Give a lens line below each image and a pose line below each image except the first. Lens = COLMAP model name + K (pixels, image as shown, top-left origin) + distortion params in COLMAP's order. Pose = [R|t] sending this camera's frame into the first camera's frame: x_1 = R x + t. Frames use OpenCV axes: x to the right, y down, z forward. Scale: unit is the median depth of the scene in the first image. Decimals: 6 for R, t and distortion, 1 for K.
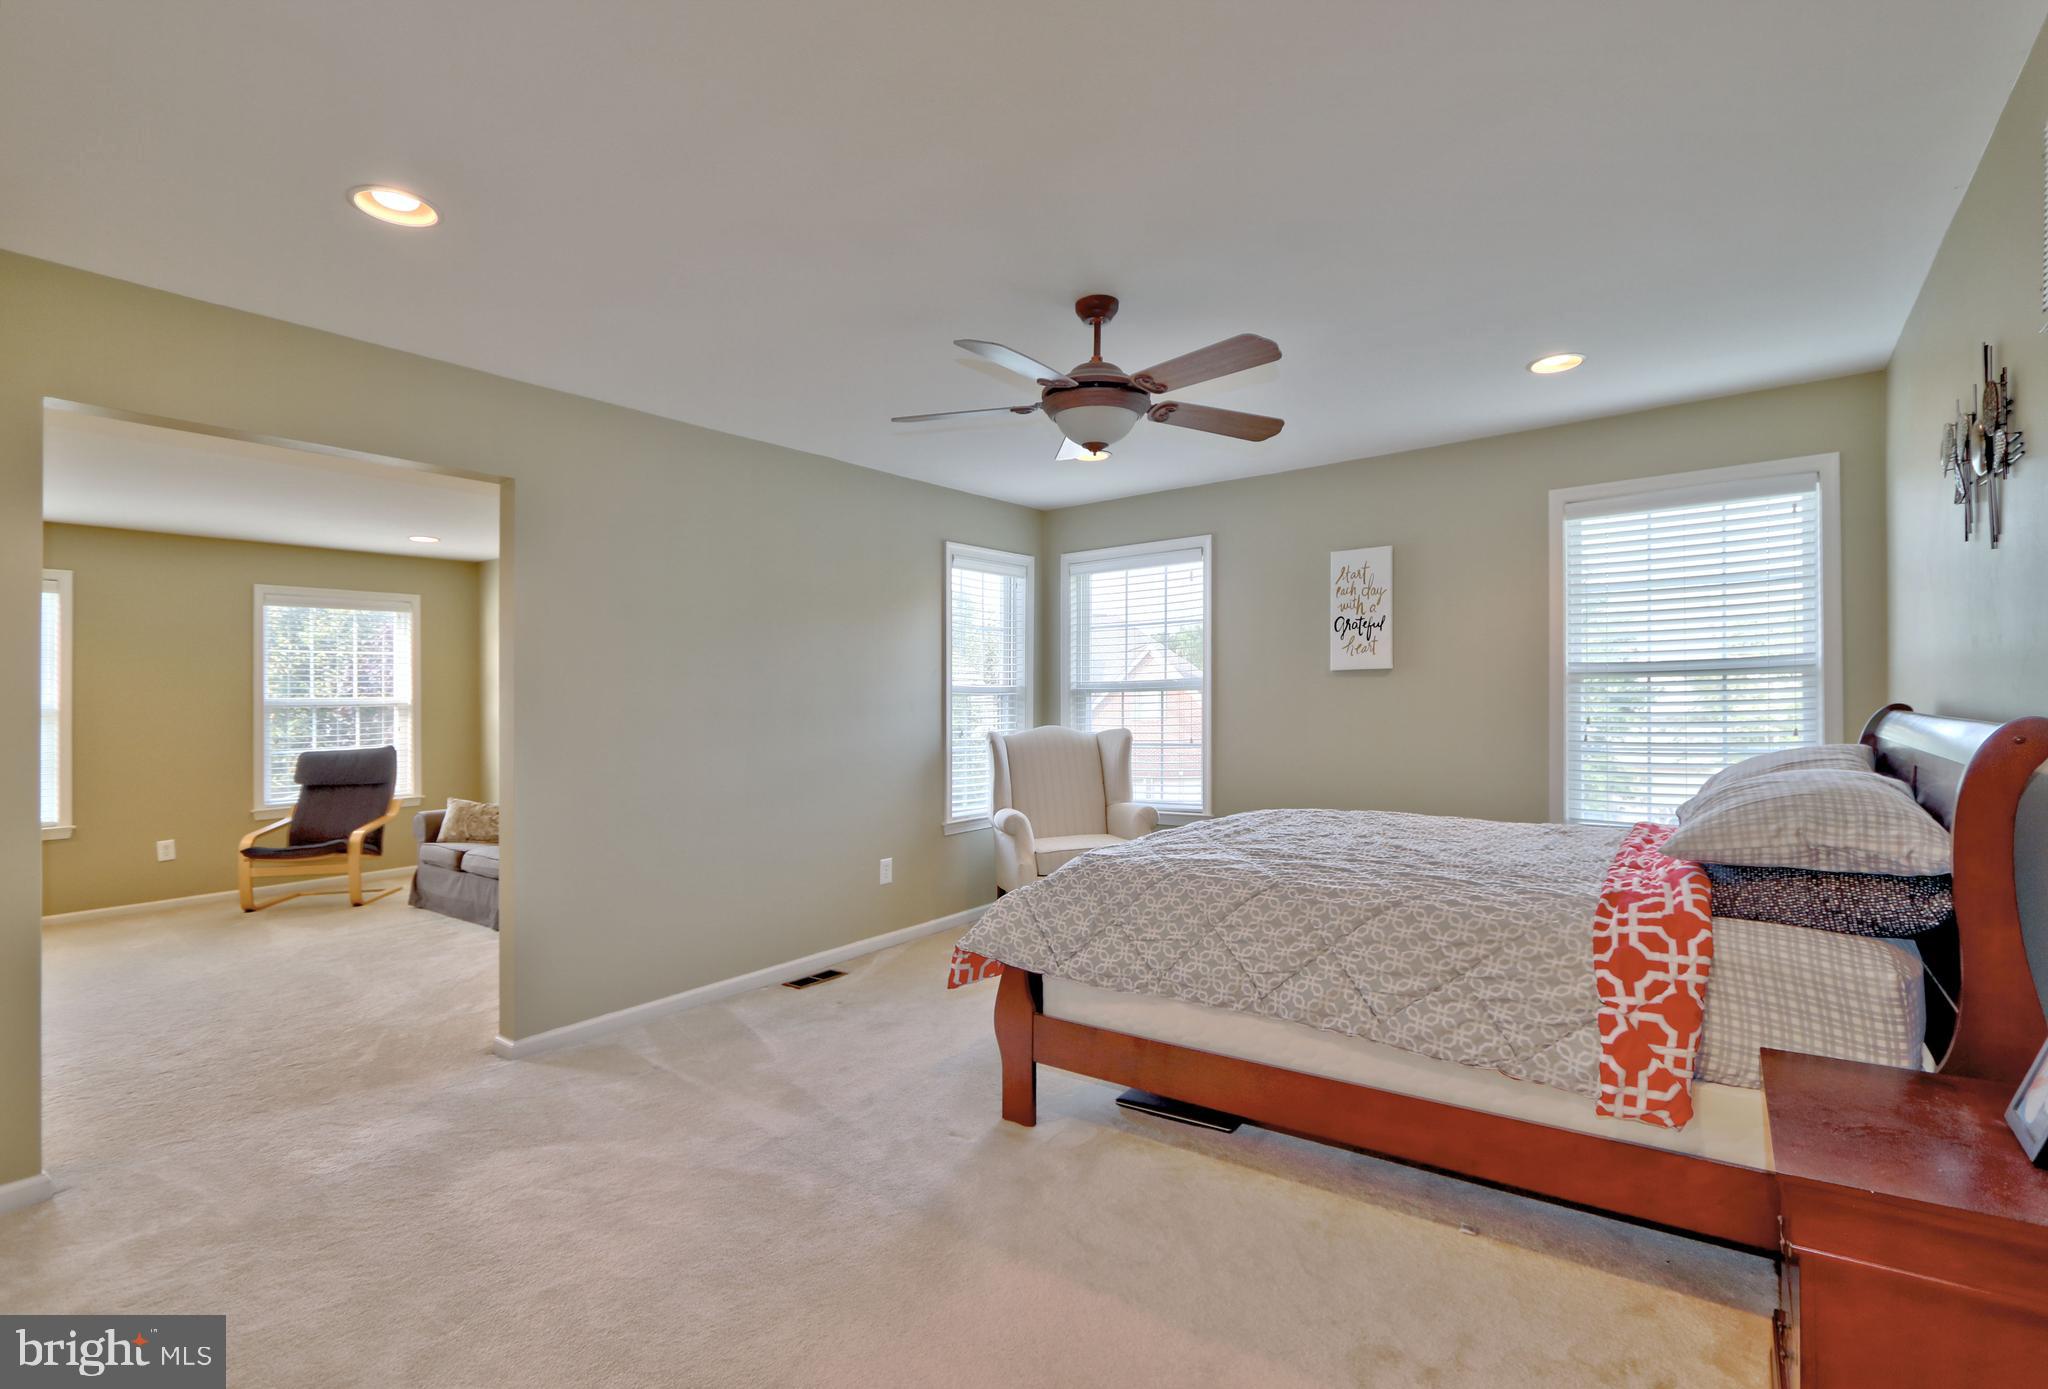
lens RADIAL K [[951.7, 0, 1016.2], [0, 951.7, 680.3], [0, 0, 1]] dist [0.003766, -0.001061]
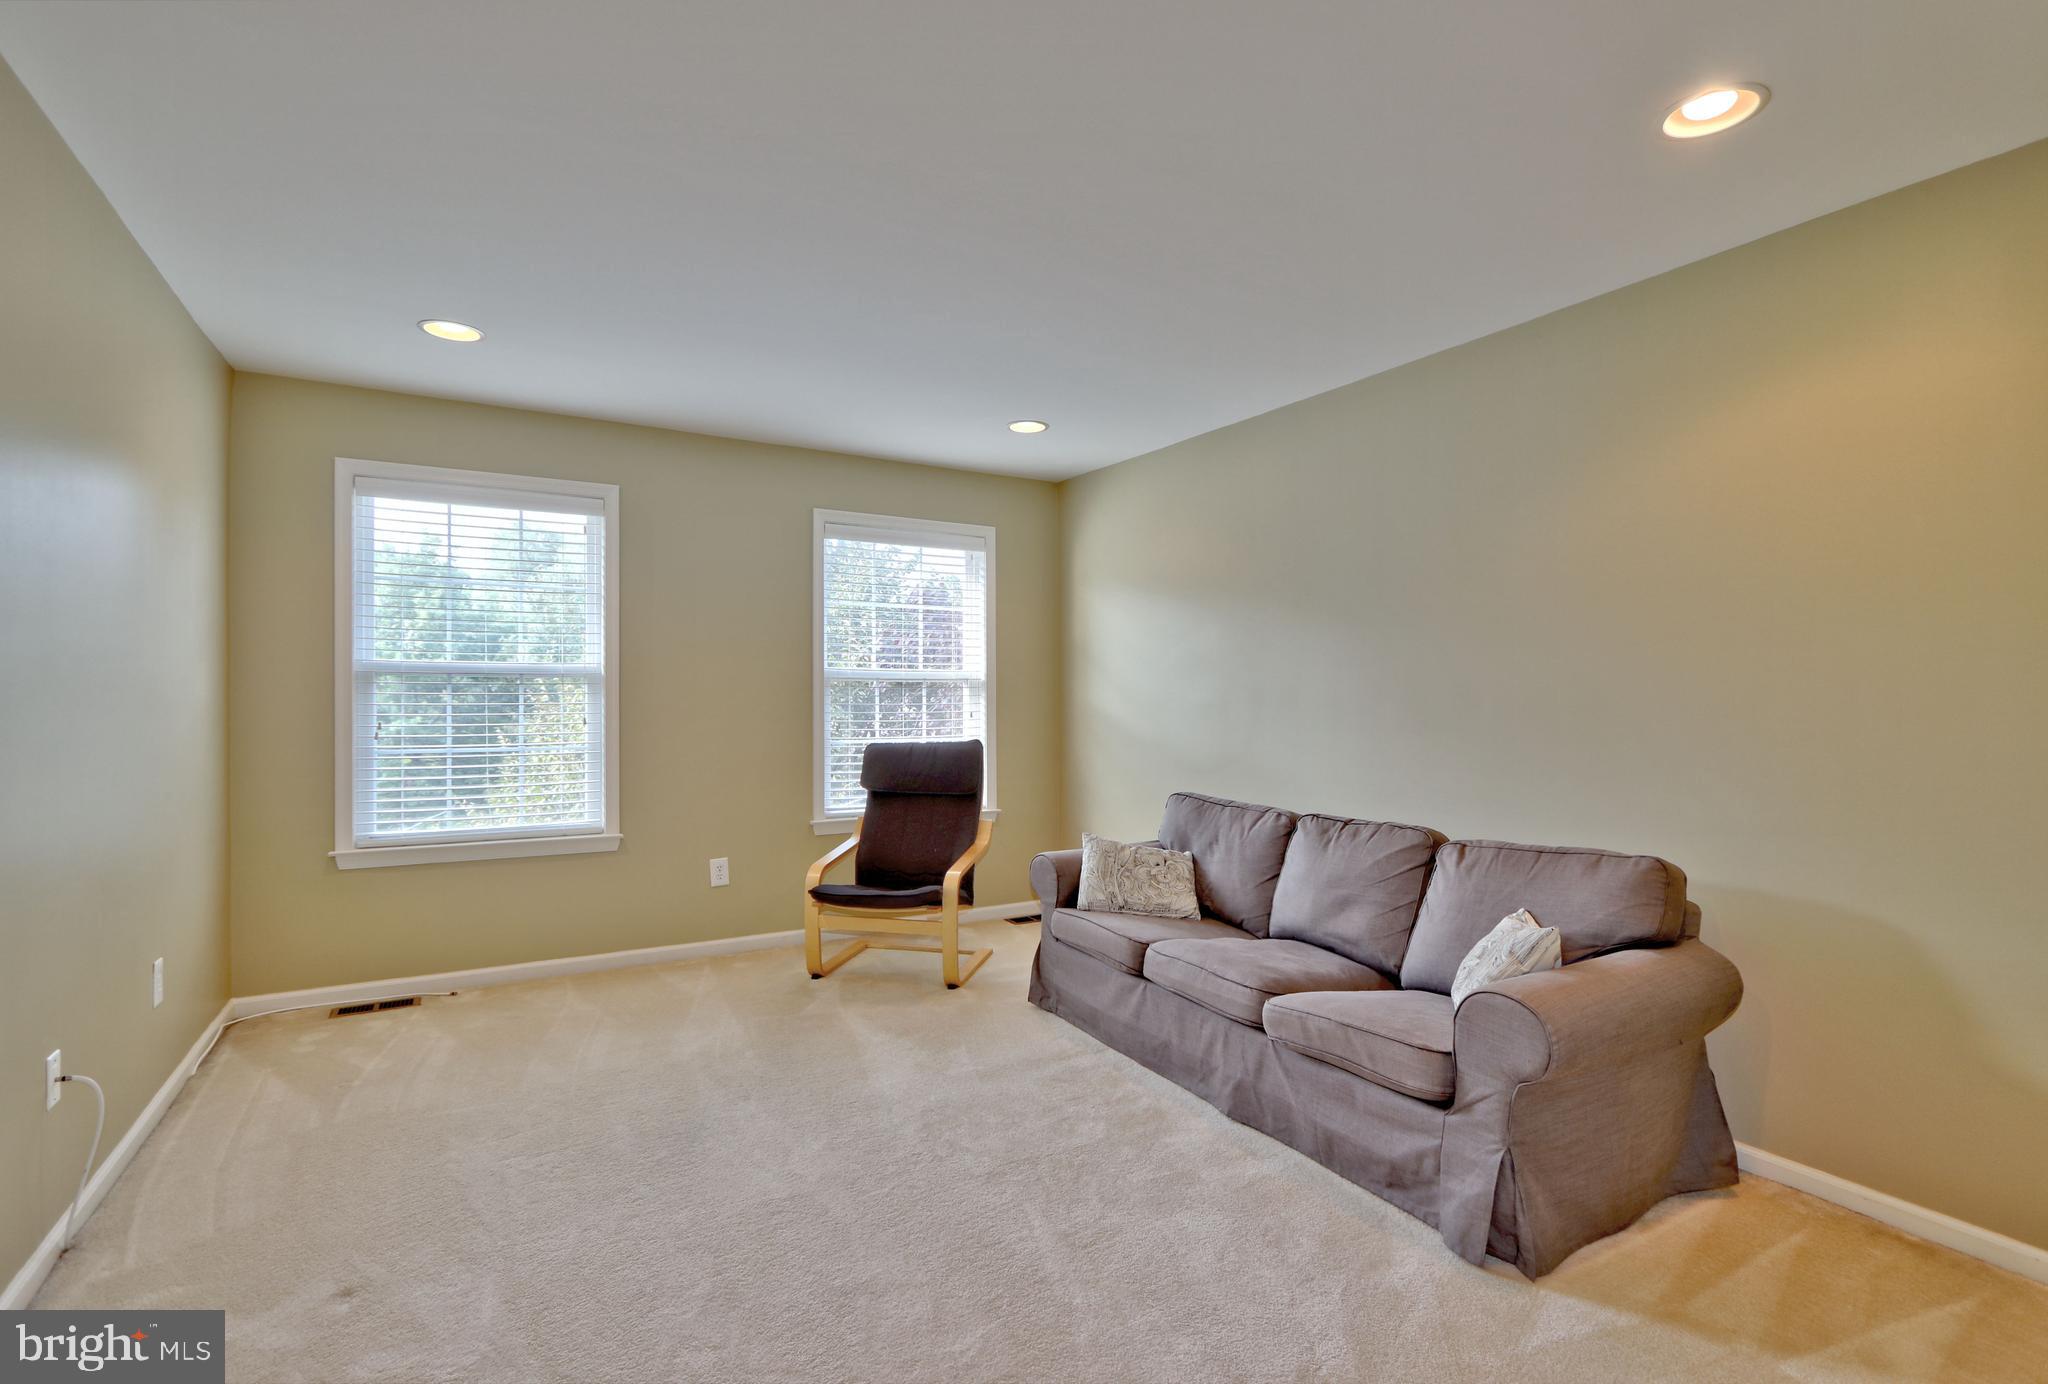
lens RADIAL K [[951.7, 0, 1016.0], [0, 951.7, 704.7], [0, 0, 1]] dist [0.003766, -0.001061]
pose [[0.914226, 0.023573, -0.404518, -0.373166], [-0.009338, 0.999267, 0.037129, 0.019559], [0.405097, -0.030167, 0.913776, 0.409606]]
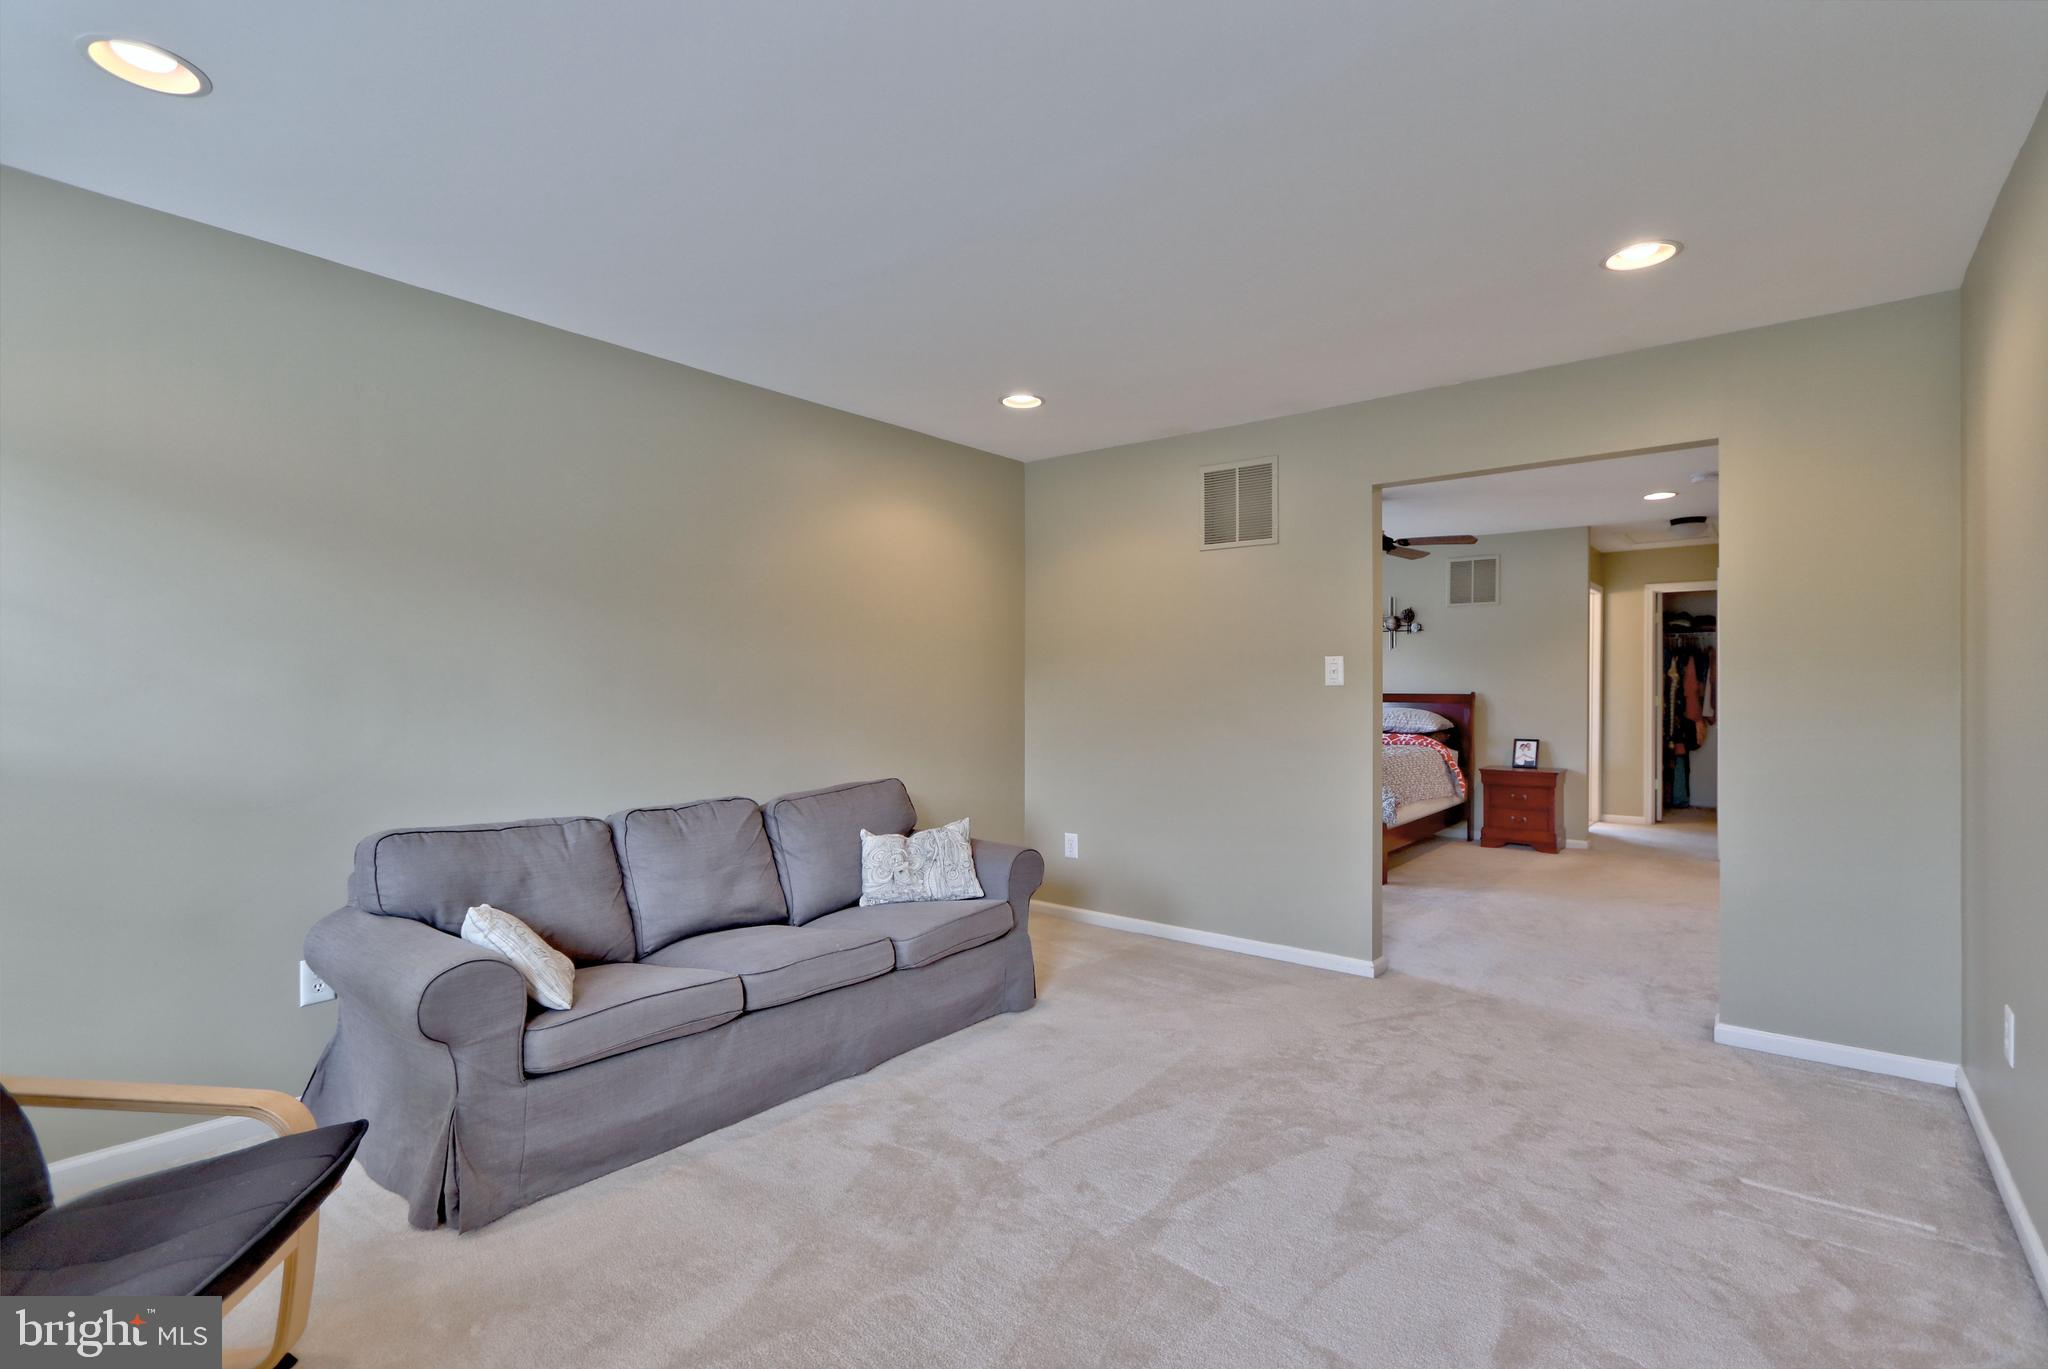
lens RADIAL K [[945.1, 0, 1021.7], [0, 945.1, 684.5], [0, 0, 1]] dist [0.001464, -0.002507]
pose [[0.049836, 0.013468, 0.998667, -0.905896], [-0.020784, 0.999707, -0.012445, 0.035964], [-0.998541, -0.020136, 0.050102, 0.735656]]
